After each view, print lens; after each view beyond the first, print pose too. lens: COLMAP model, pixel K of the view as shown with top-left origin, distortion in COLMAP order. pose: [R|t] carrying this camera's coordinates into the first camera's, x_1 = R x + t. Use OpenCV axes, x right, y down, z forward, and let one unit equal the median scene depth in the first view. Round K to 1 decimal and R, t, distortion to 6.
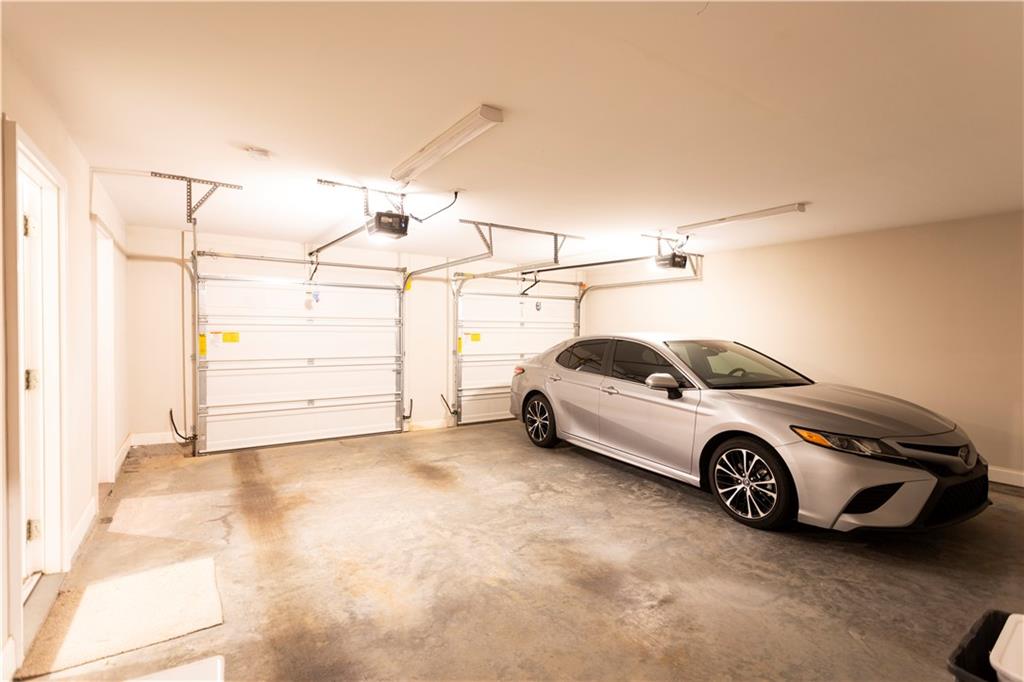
lens RADIAL K [[481.9, 0, 511.0], [0, 481.9, 336.9], [0, 0, 1]] dist [0.002412, 0.000907]
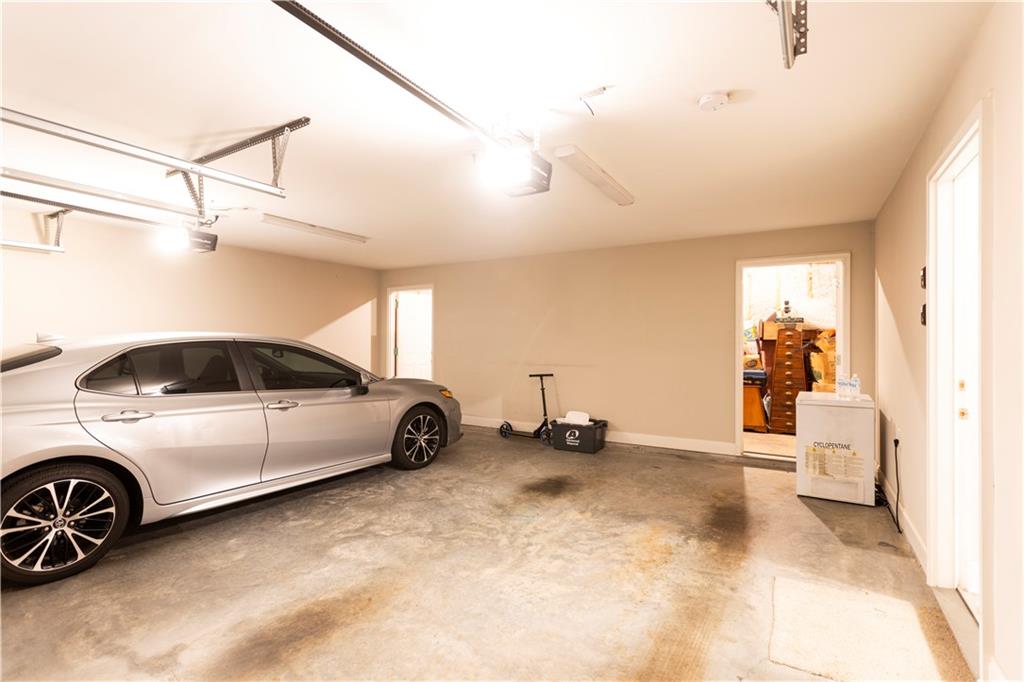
lens RADIAL K [[481.9, 0, 510.7], [0, 481.9, 339.7], [0, 0, 1]] dist [0.002412, 0.000907]
pose [[-0.424562, -0.008486, 0.905359, -0.880580], [0.007884, 0.999884, 0.013069, -0.004738], [-0.905365, 0.012686, -0.424446, 1.321606]]
